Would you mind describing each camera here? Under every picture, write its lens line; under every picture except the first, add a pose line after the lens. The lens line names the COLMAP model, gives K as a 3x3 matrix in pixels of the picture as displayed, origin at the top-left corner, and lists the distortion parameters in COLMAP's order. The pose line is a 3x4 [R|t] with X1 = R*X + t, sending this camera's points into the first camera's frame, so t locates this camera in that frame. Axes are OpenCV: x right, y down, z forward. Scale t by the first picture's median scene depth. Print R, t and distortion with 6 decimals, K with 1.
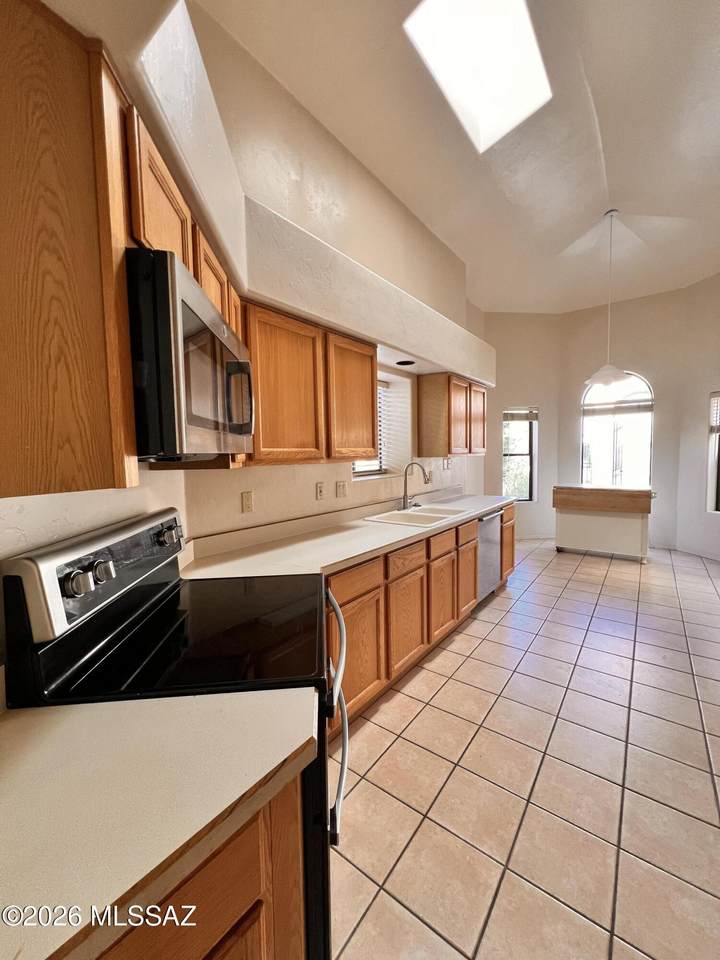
lens RADIAL K [[383.6, 0, 360.0], [0, 383.6, 480.0], [0, 0, 1]] dist [-0.010968, -0.000044]
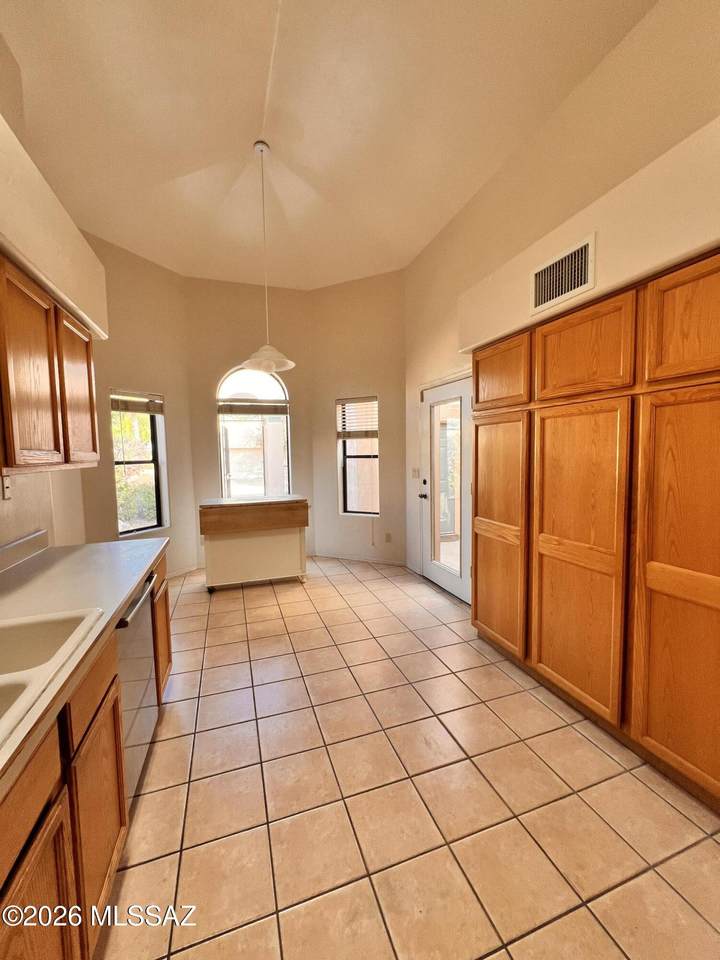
lens RADIAL K [[383.6, 0, 360.0], [0, 383.6, 480.0], [0, 0, 1]] dist [-0.010968, -0.000044]
pose [[0.553491, -0.054583, 0.831065, 0.077515], [0.064931, 0.997641, 0.022279, -0.028305], [-0.830320, 0.041631, 0.555729, 0.347463]]
